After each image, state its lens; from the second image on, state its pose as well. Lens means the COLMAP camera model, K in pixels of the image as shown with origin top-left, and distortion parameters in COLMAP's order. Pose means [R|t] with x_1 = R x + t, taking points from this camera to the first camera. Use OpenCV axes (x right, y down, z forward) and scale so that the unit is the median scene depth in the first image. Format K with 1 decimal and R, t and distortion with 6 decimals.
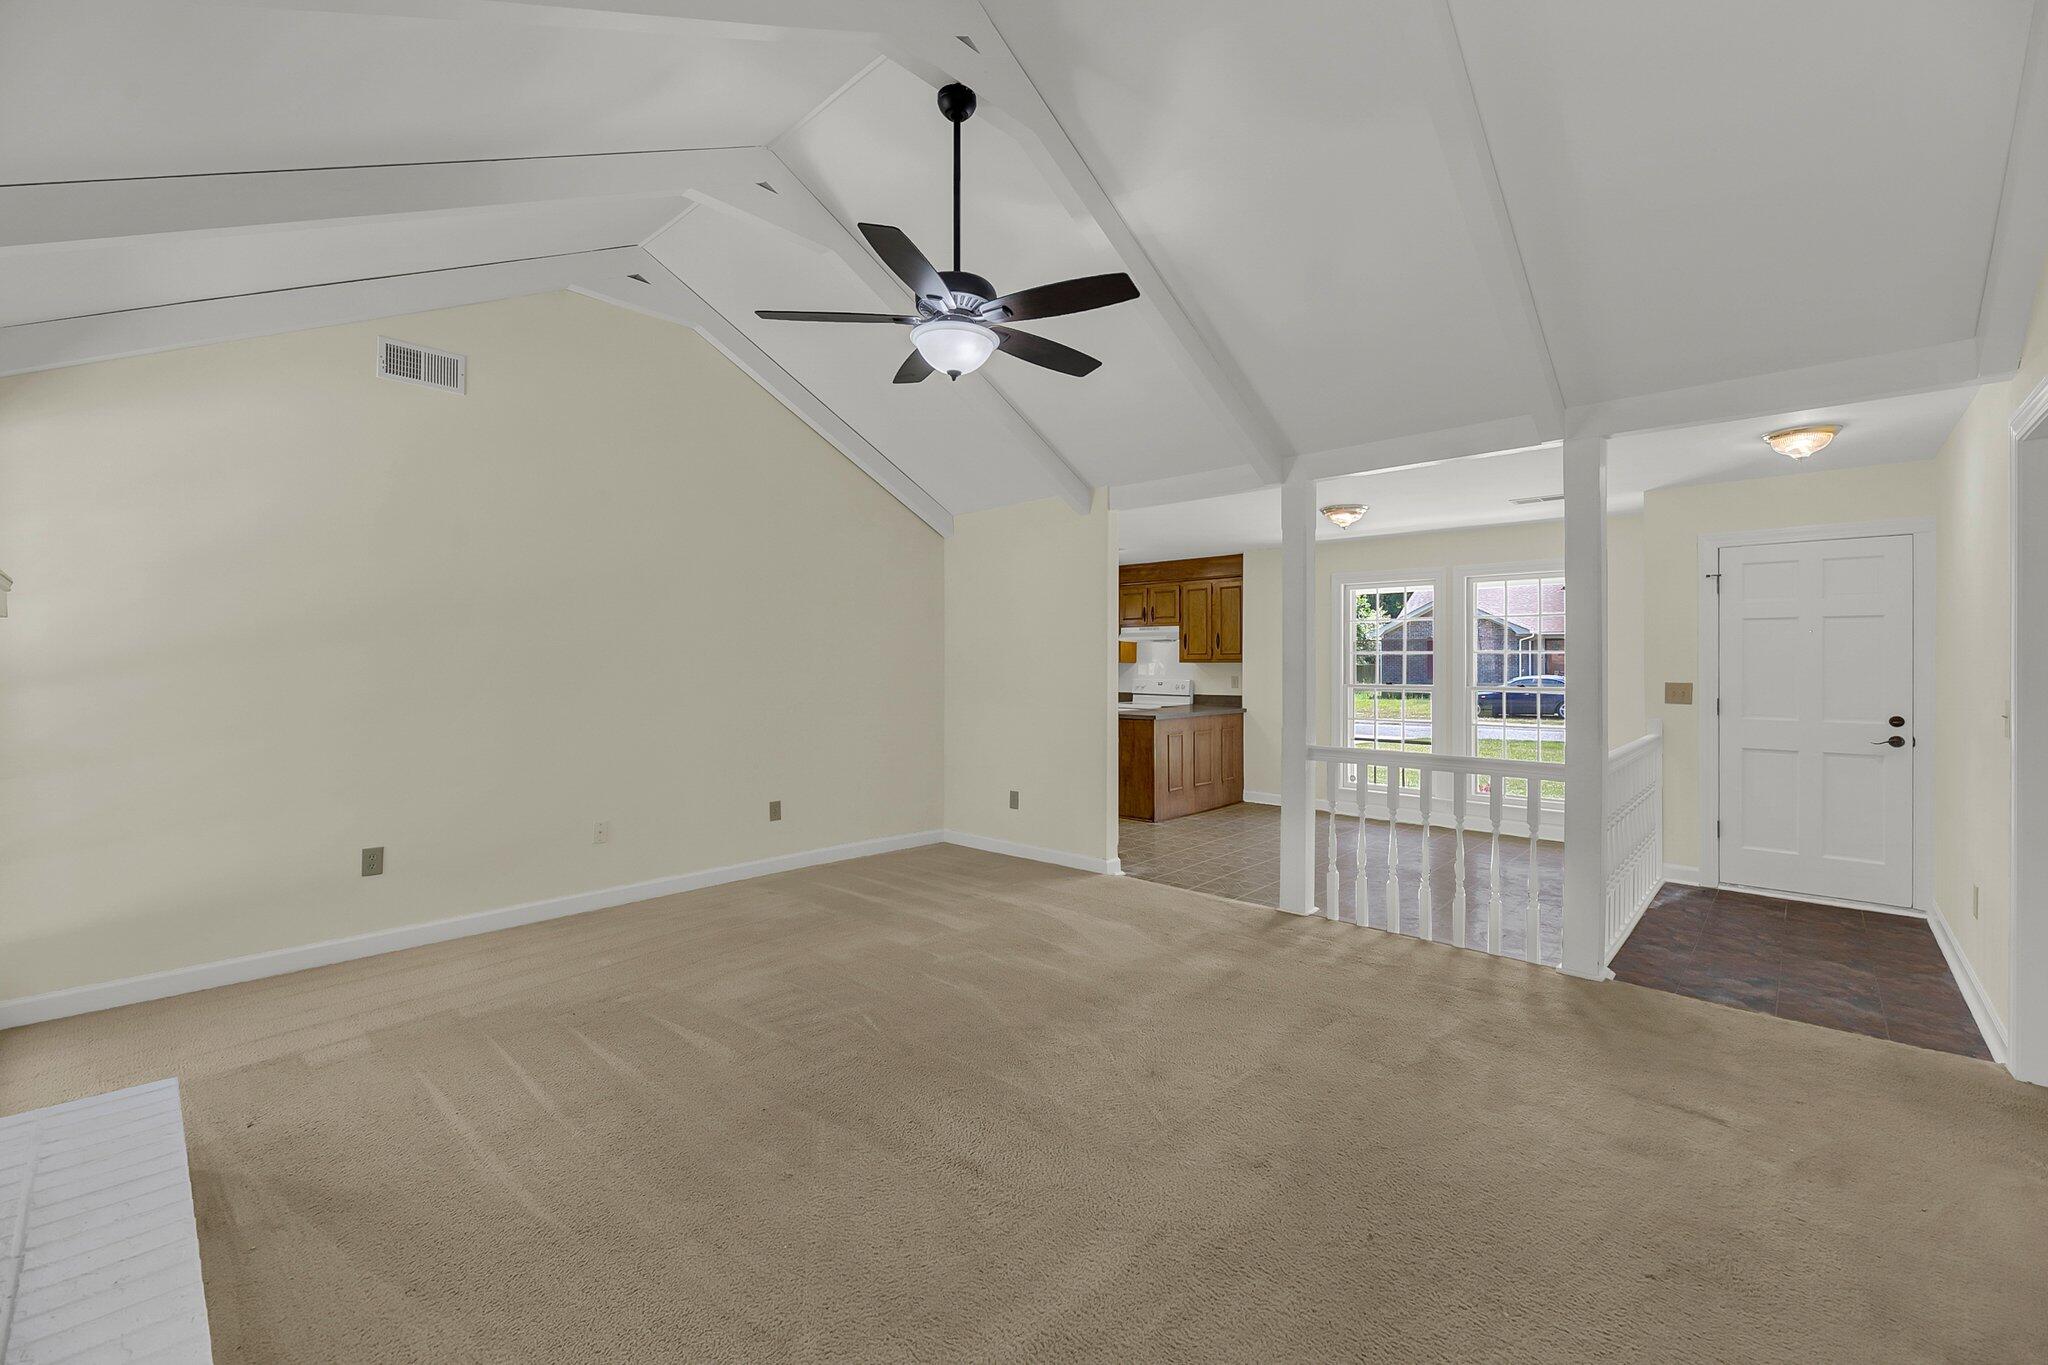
lens RADIAL K [[841.1, 0, 1020.9], [0, 841.1, 677.6], [0, 0, 1]] dist [-0.000107, -0.000689]
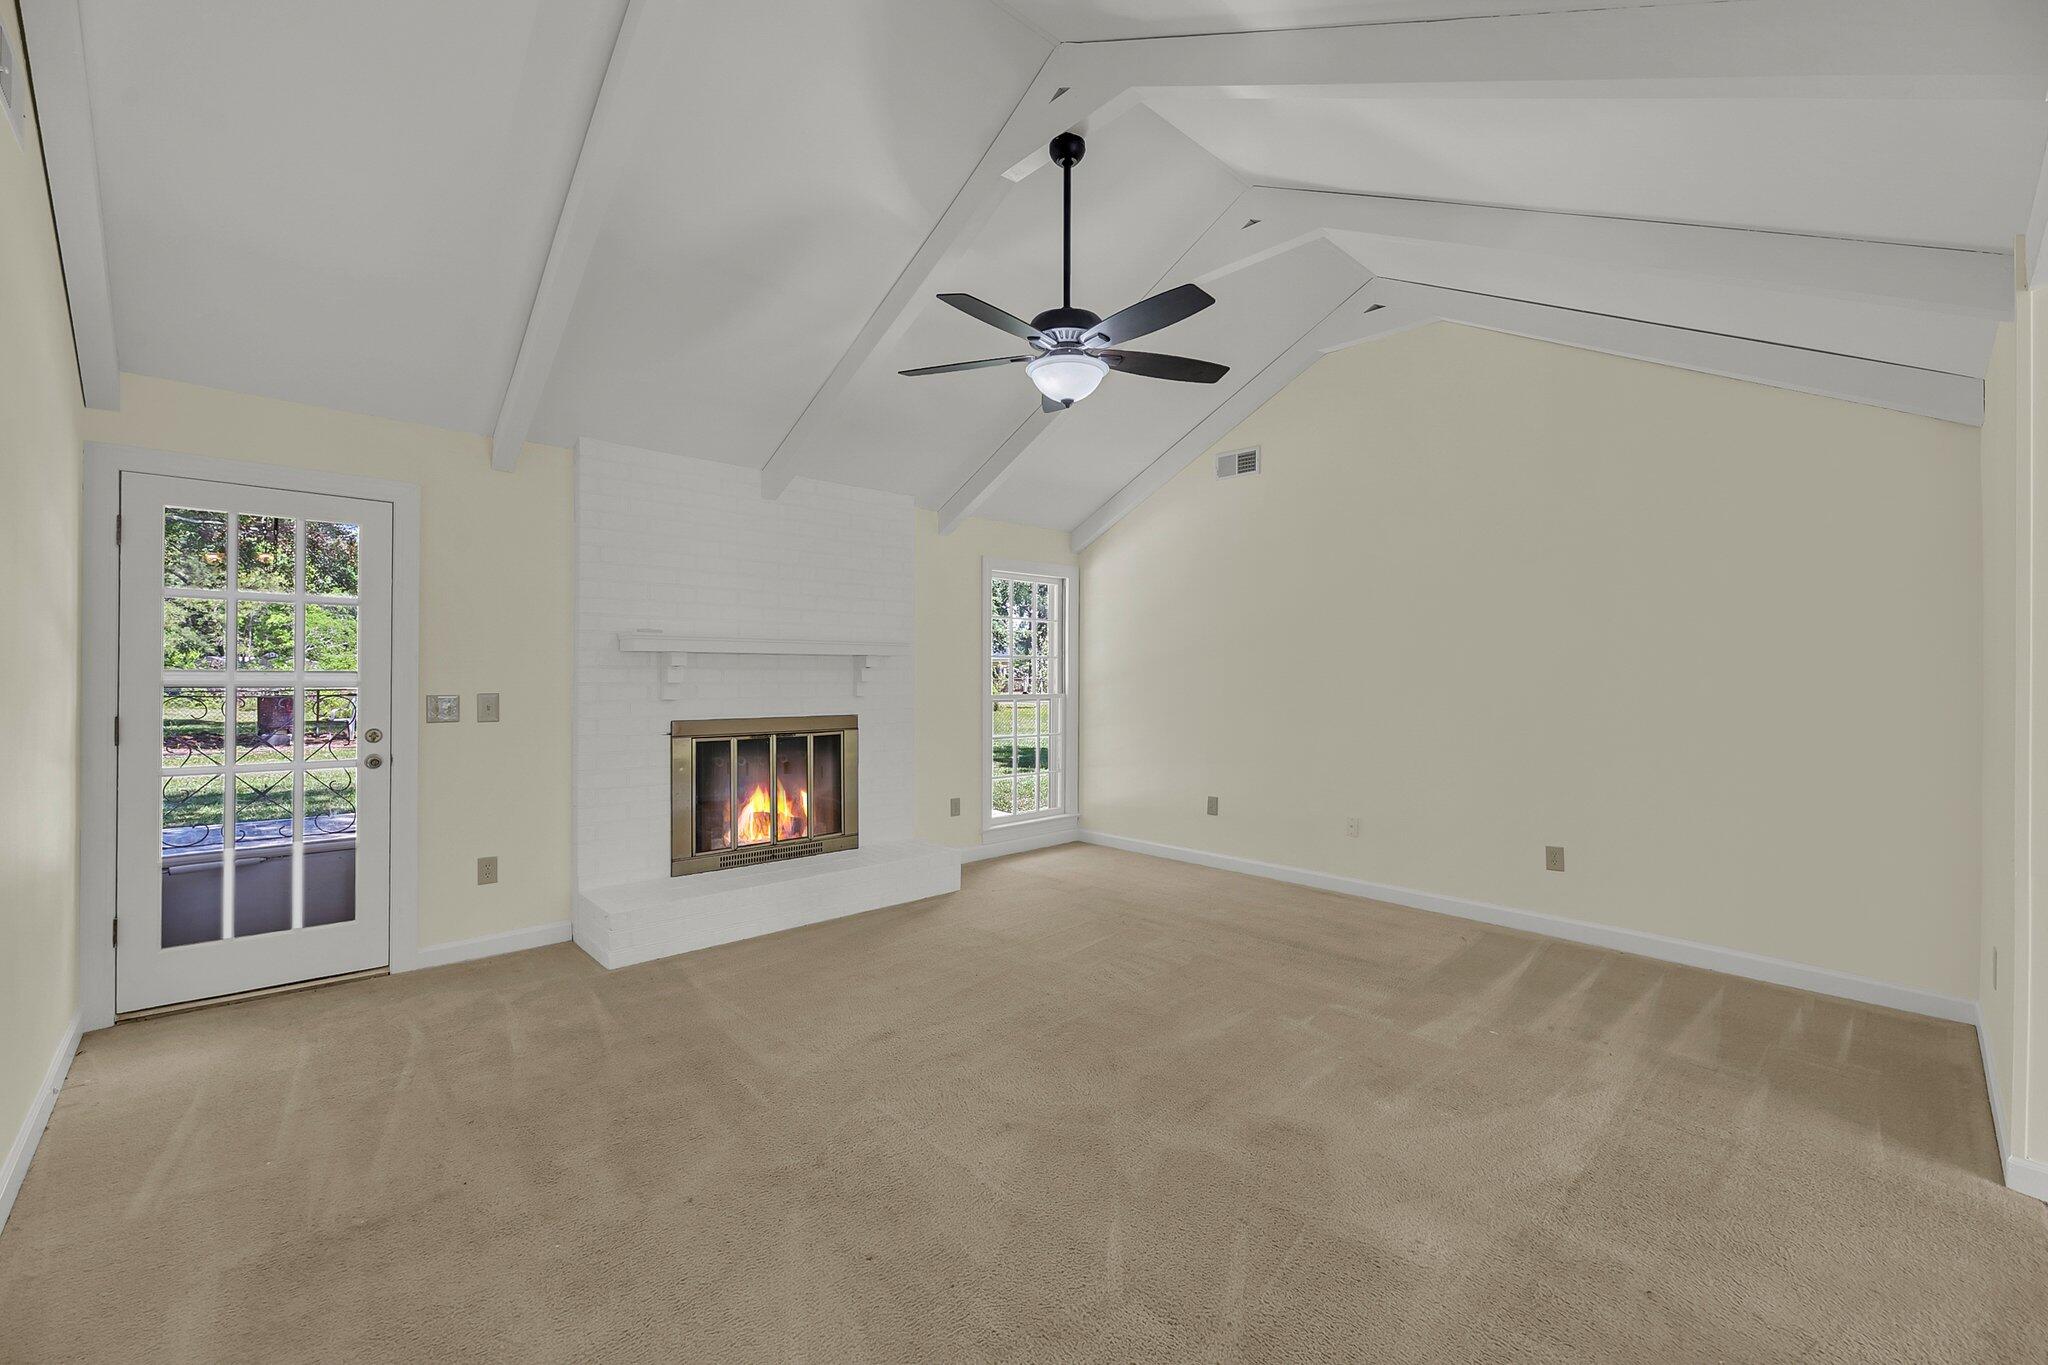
lens RADIAL K [[841.1, 0, 1020.9], [0, 841.1, 677.6], [0, 0, 1]] dist [-0.000107, -0.000689]
pose [[-0.061967, 0.003034, -0.998074, 0.360294], [-0.017971, 0.999830, 0.004155, -0.004784], [0.997916, 0.018194, -0.061902, 0.363067]]
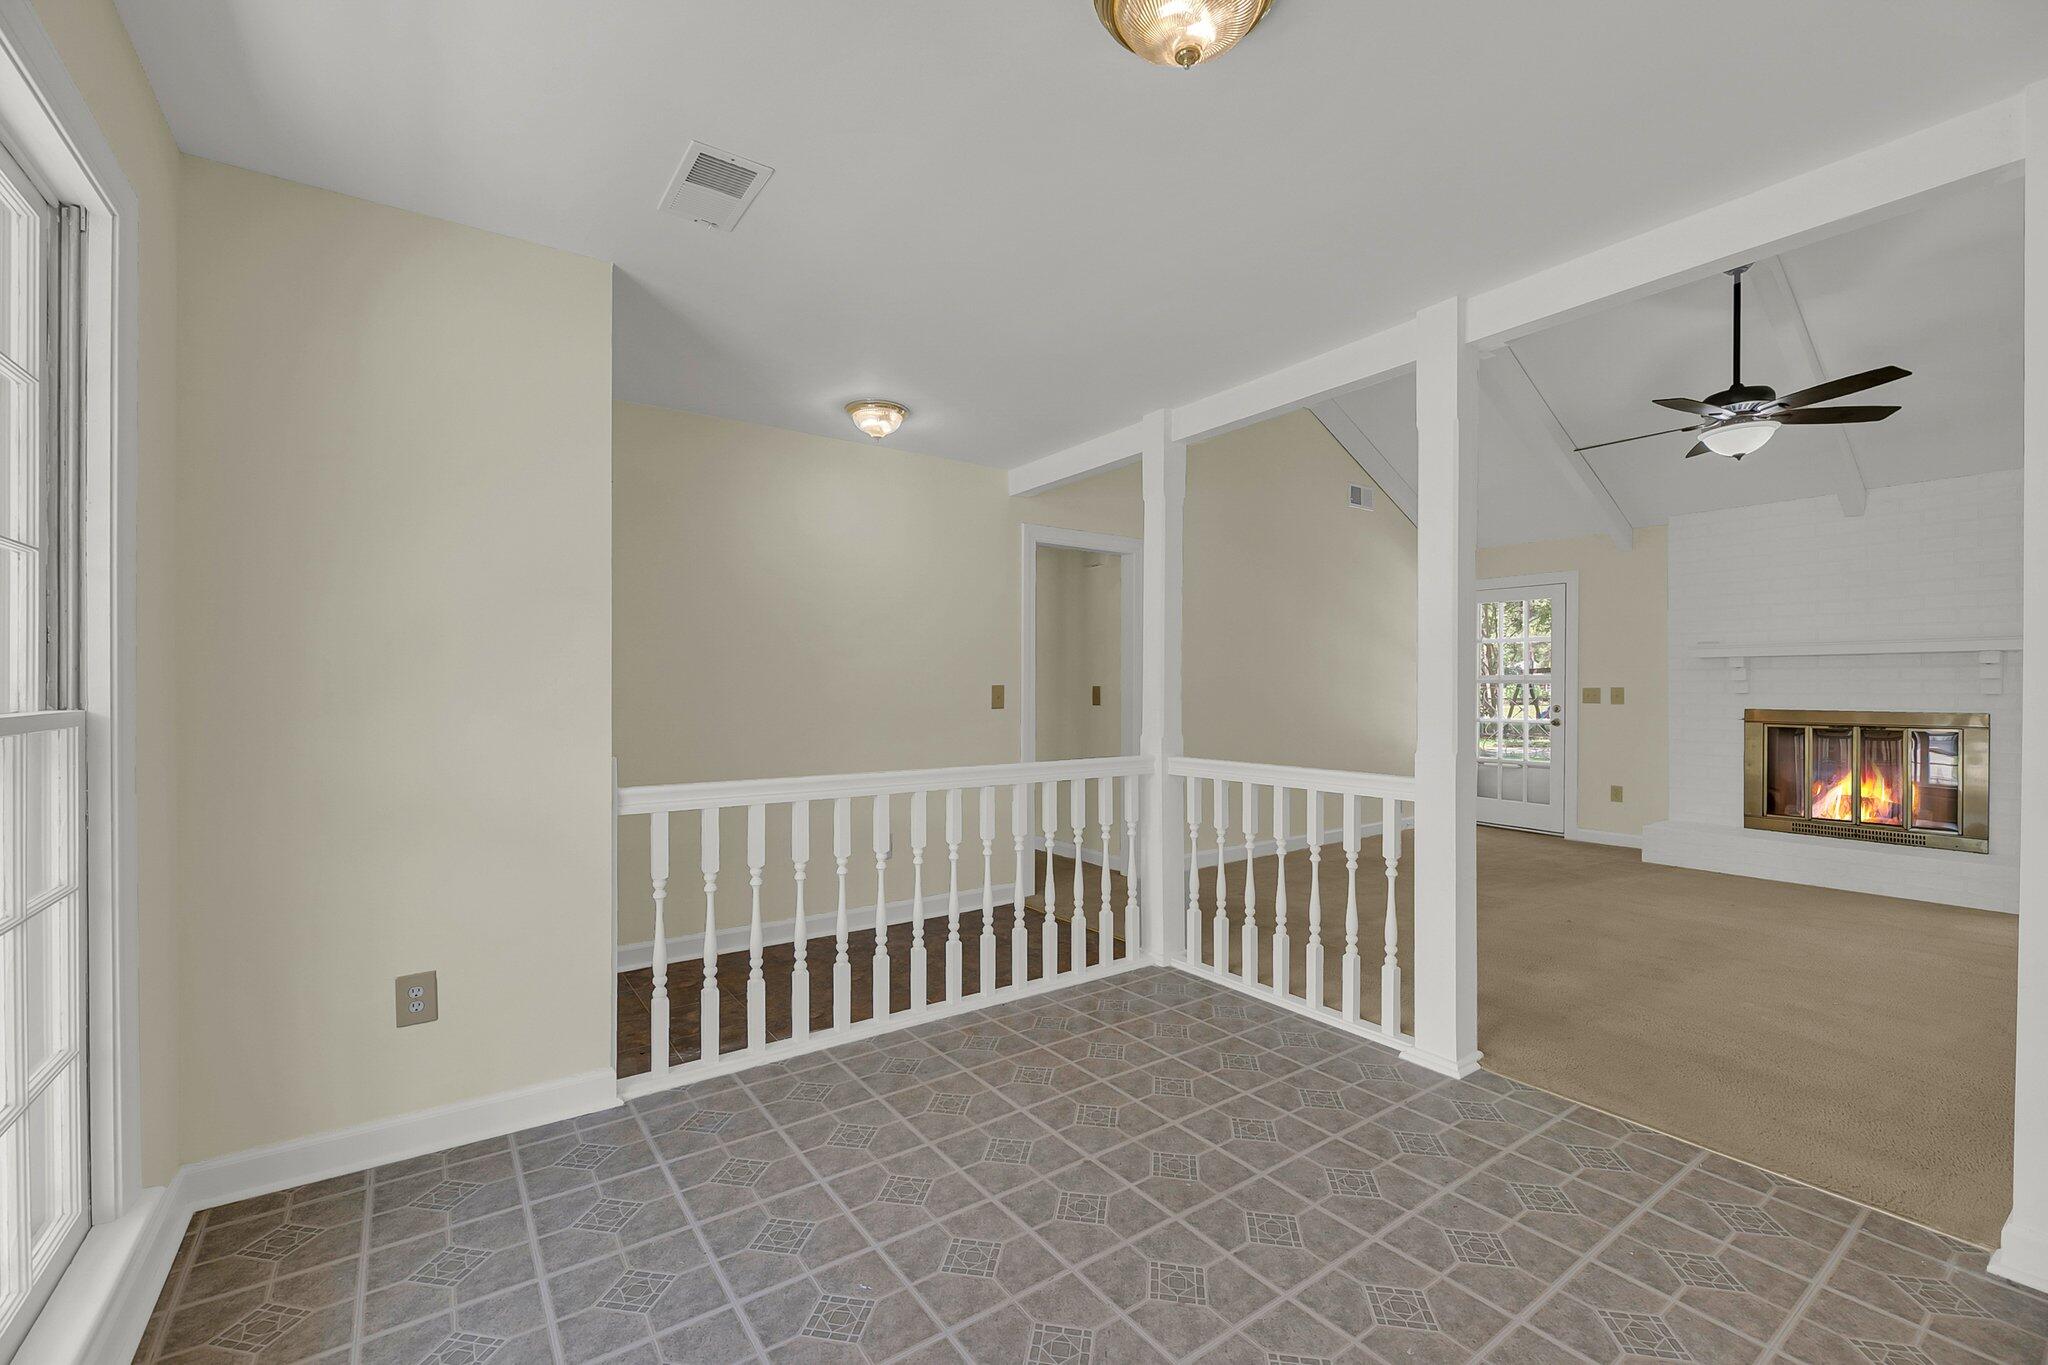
lens RADIAL K [[856.3, 0, 1019.9], [0, 856.3, 689.7], [0, 0, 1]] dist [0.000201, -0.000047]
pose [[-0.979222, -0.001237, 0.202789, 0.286646], [0.002152, 0.999862, 0.016490, -0.000280], [-0.202781, 0.016583, -0.979084, 0.955750]]
